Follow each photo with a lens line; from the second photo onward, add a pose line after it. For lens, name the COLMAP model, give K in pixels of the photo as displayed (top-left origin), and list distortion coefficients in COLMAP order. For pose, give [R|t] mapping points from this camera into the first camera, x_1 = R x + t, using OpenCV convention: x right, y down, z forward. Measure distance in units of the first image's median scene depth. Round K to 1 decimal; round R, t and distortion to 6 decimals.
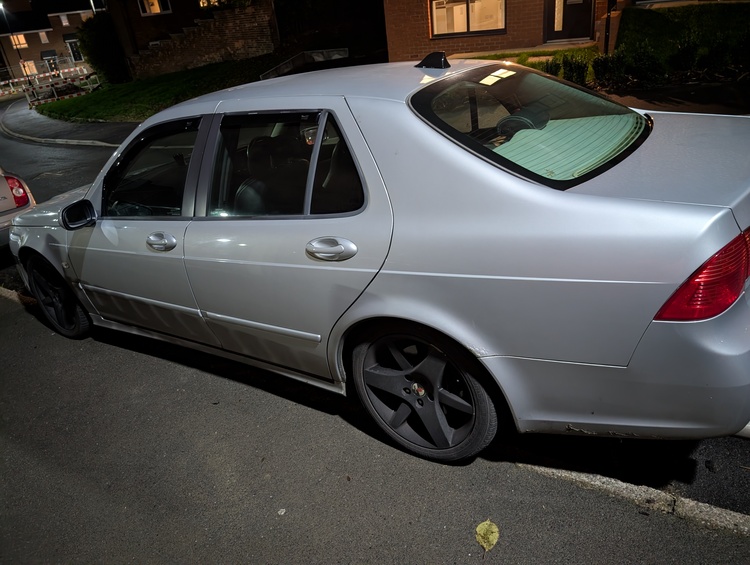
lens RADIAL K [[532.7, 0, 375.0], [0, 532.7, 282.5], [0, 0, 1]] dist [-0.007351, -0.001914]
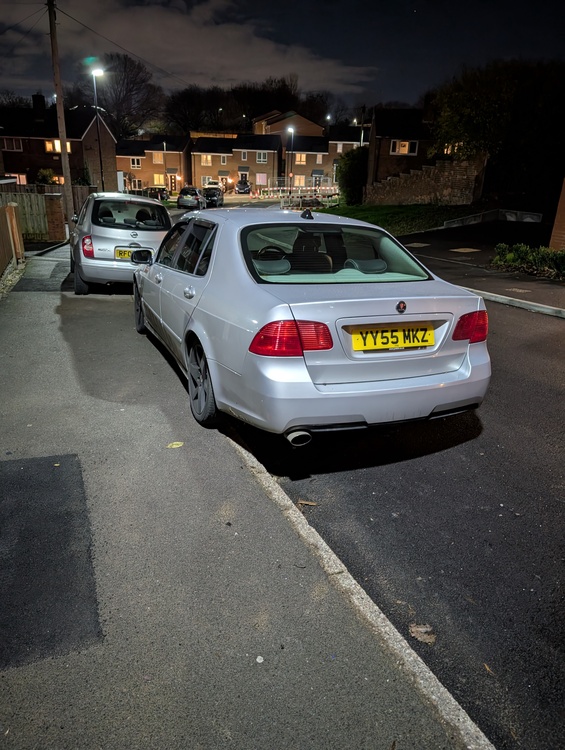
lens RADIAL K [[532.7, 0, 282.5], [0, 532.7, 375.0], [0, 0, 1]] dist [-0.007351, -0.001914]
pose [[0.815288, 0.332765, -0.473891, 0.109533], [-0.369665, 0.929021, 0.016380, 0.005406], [0.445705, 0.161827, 0.880431, -0.044837]]
